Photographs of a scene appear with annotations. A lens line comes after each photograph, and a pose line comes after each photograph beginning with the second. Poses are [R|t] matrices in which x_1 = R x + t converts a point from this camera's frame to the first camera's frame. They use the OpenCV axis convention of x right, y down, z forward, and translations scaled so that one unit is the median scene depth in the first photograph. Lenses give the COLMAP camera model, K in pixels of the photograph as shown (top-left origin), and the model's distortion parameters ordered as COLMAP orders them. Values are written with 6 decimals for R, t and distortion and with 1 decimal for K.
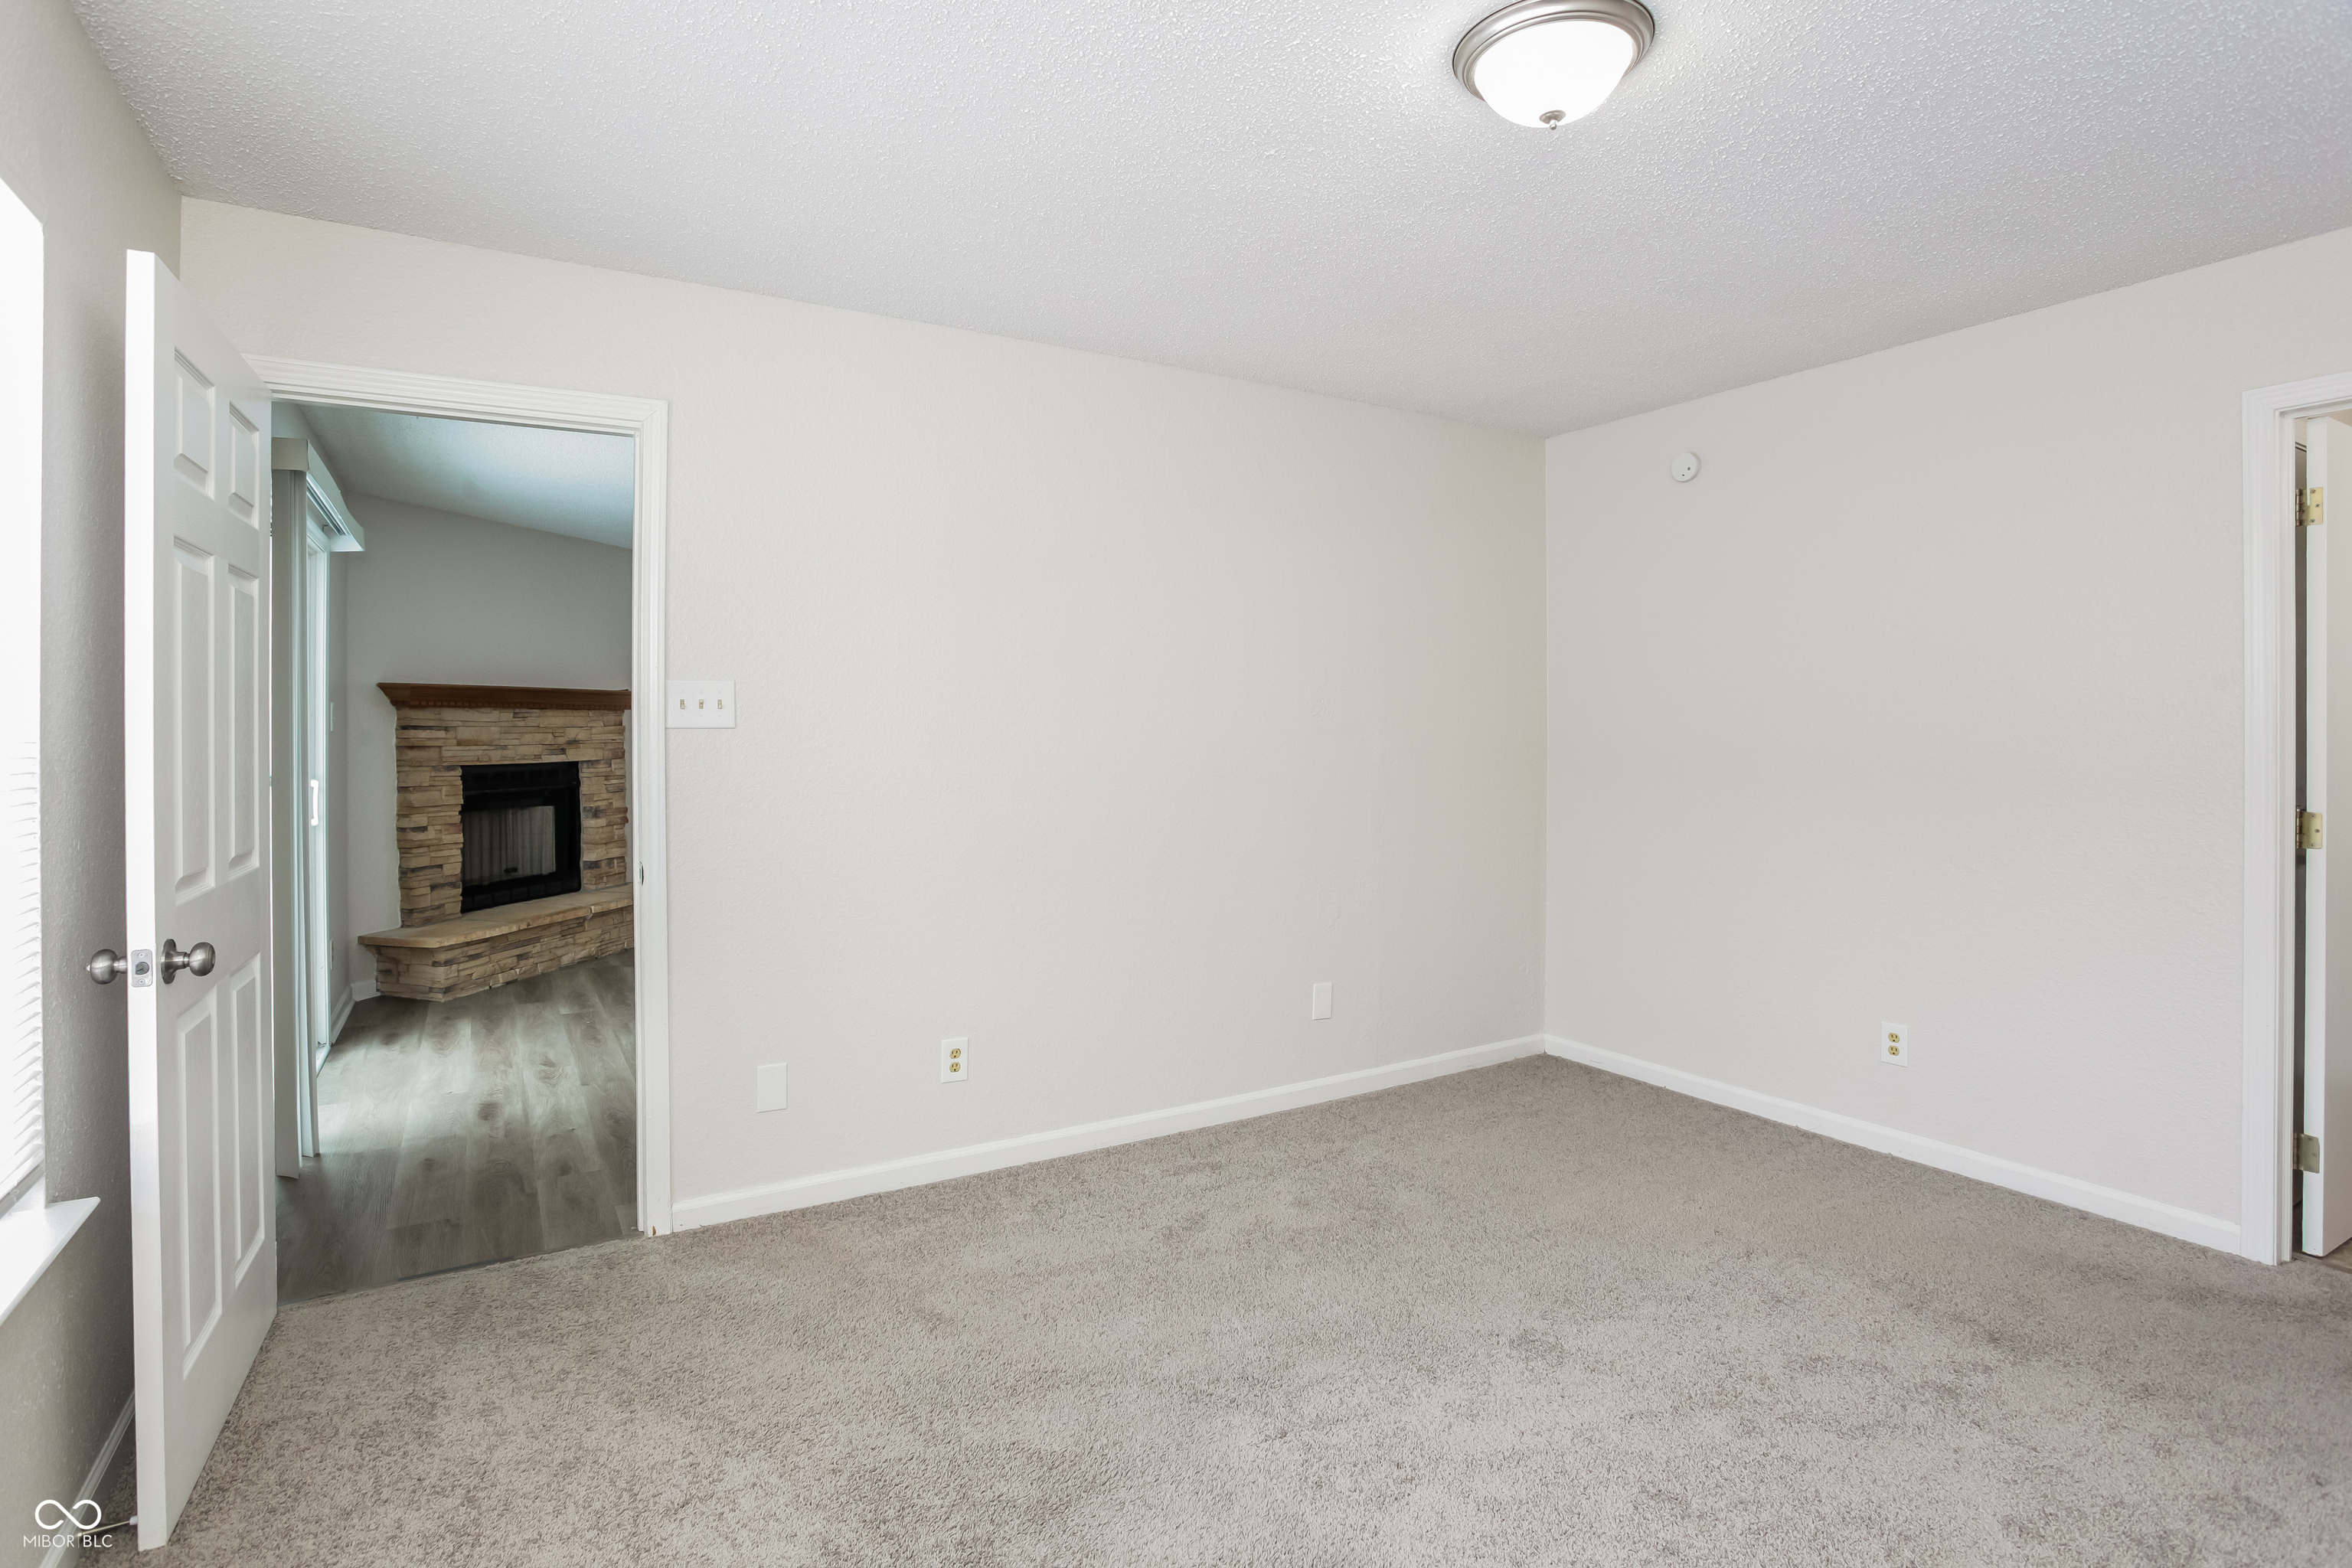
lens RADIAL K [[1179.7, 0, 1181.6], [0, 1179.7, 741.6], [0, 0, 1]] dist [-0.001402, -0.000091]
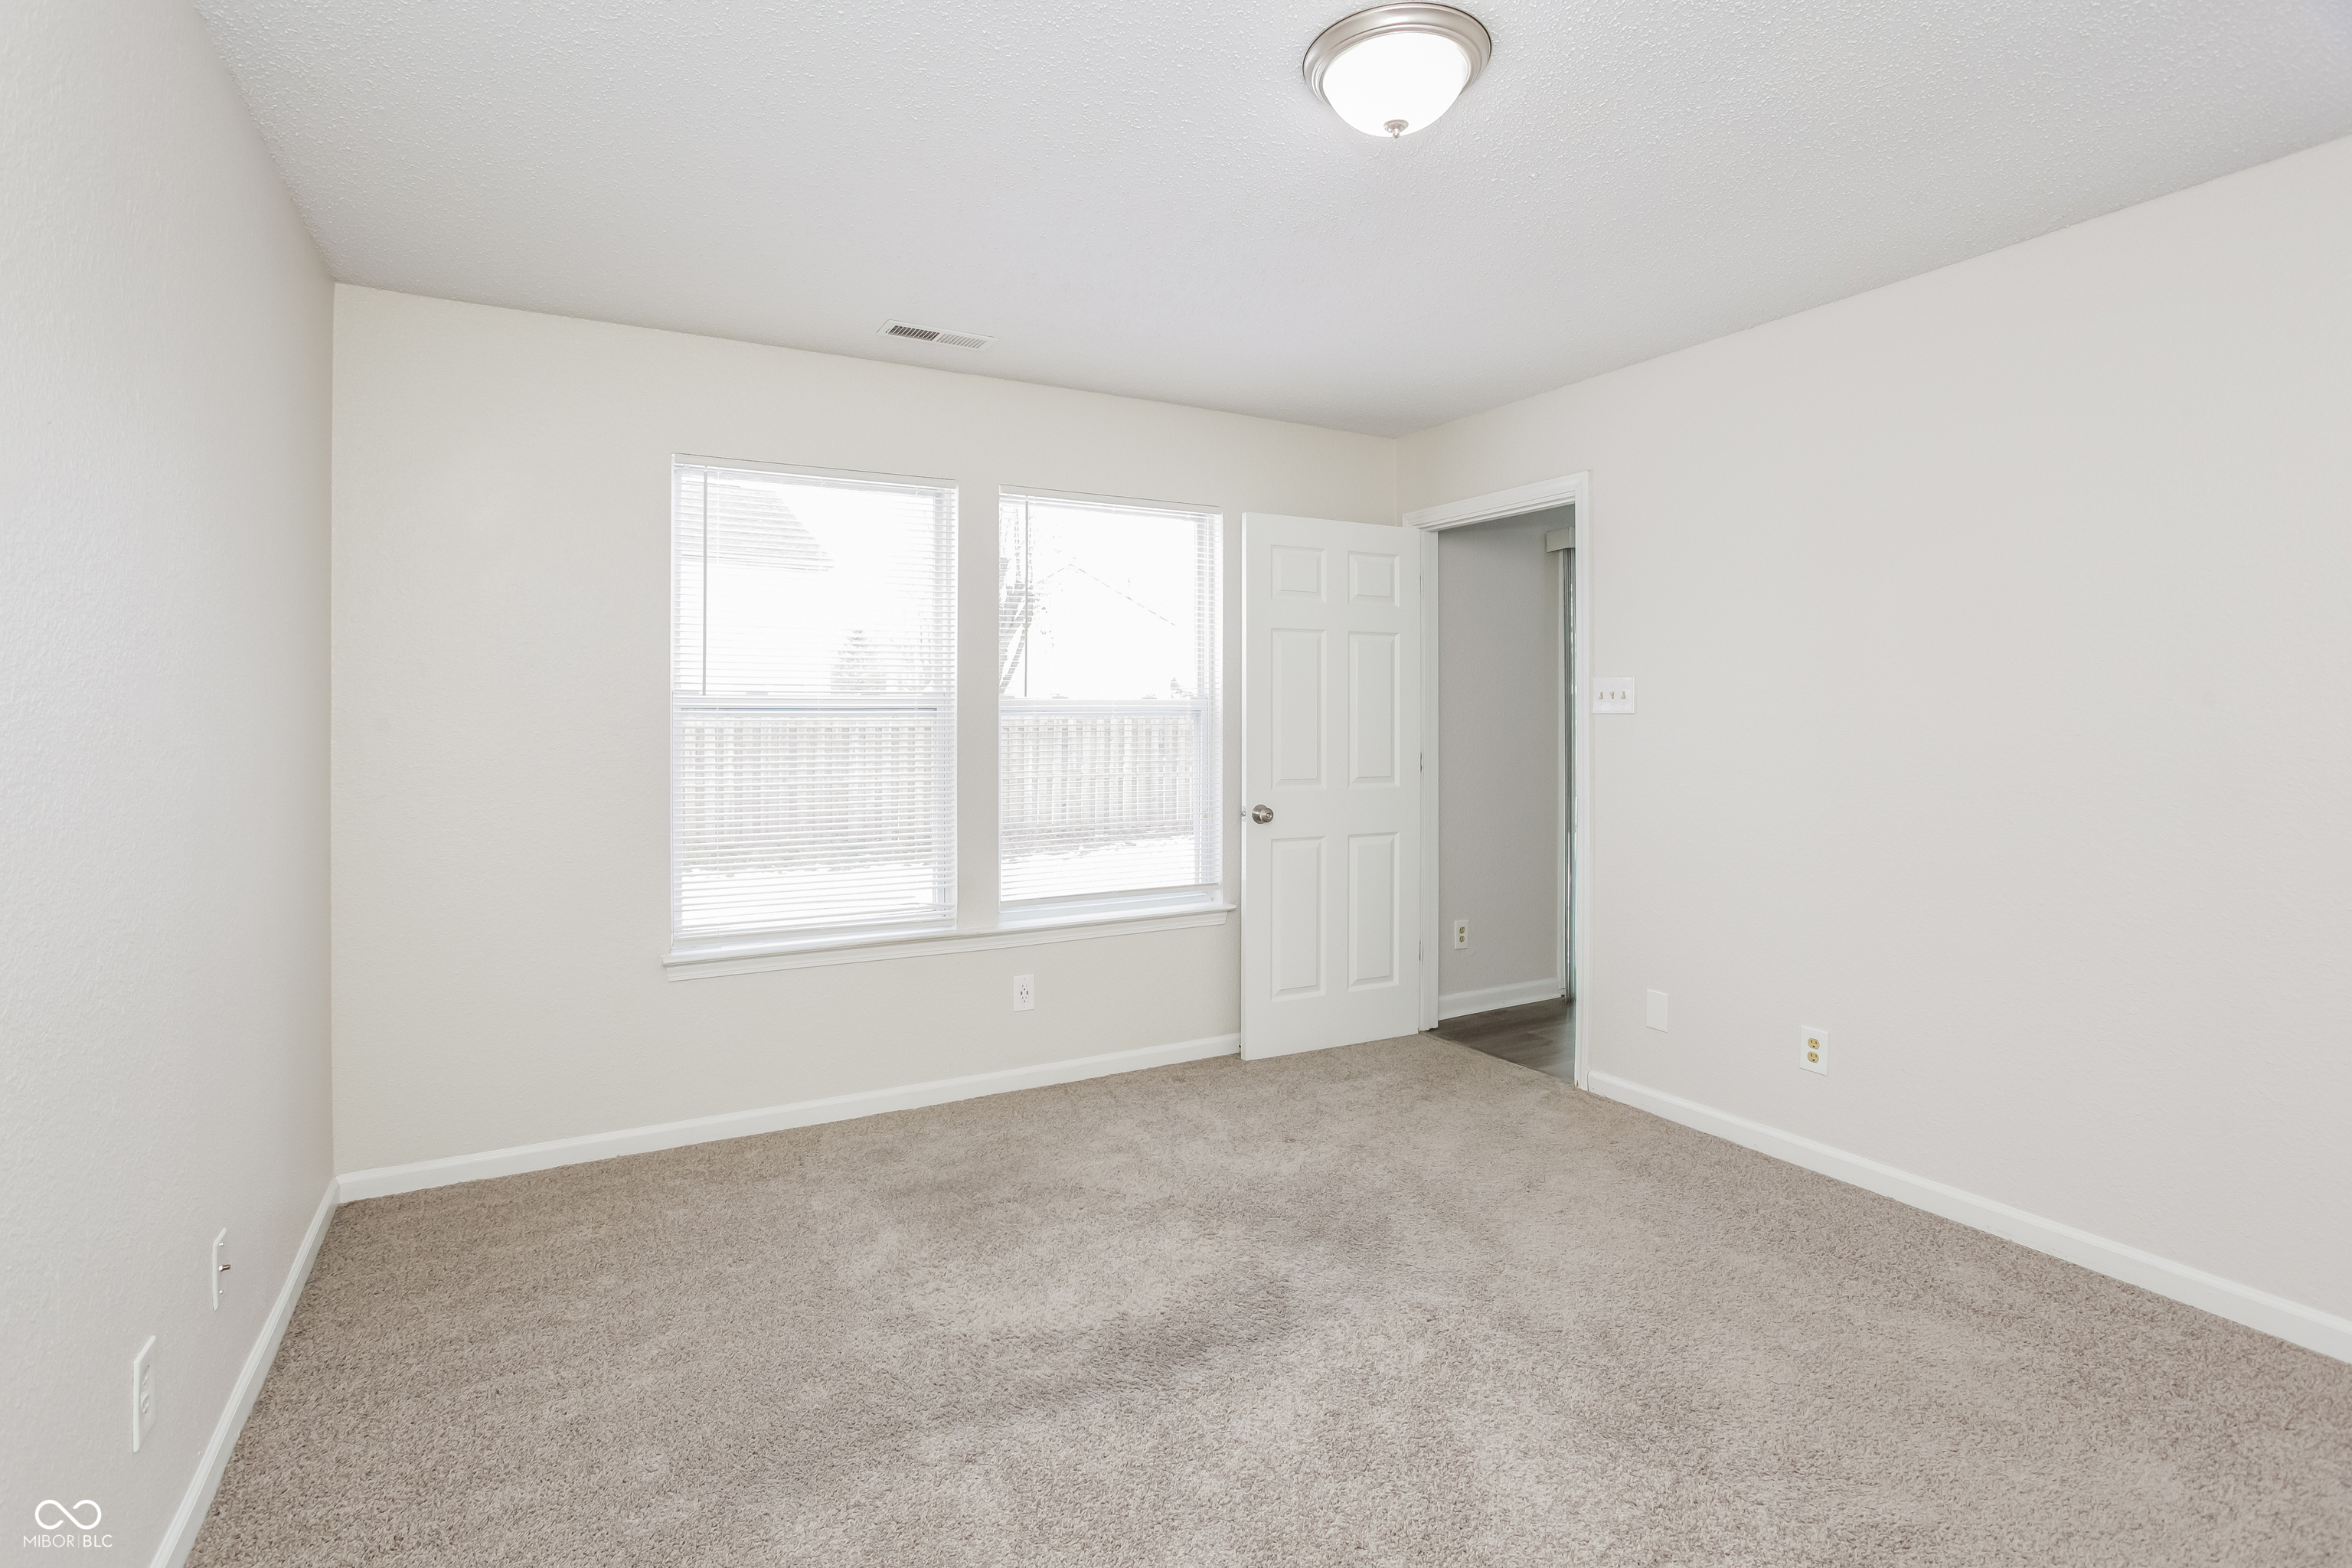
lens RADIAL K [[1179.7, 0, 1181.6], [0, 1179.7, 741.6], [0, 0, 1]] dist [-0.001402, -0.000091]
pose [[-0.001823, 0.023047, -0.999733, 0.897310], [-0.012396, 0.999657, 0.023068, -0.005278], [0.999922, 0.012435, -0.001537, 0.530941]]
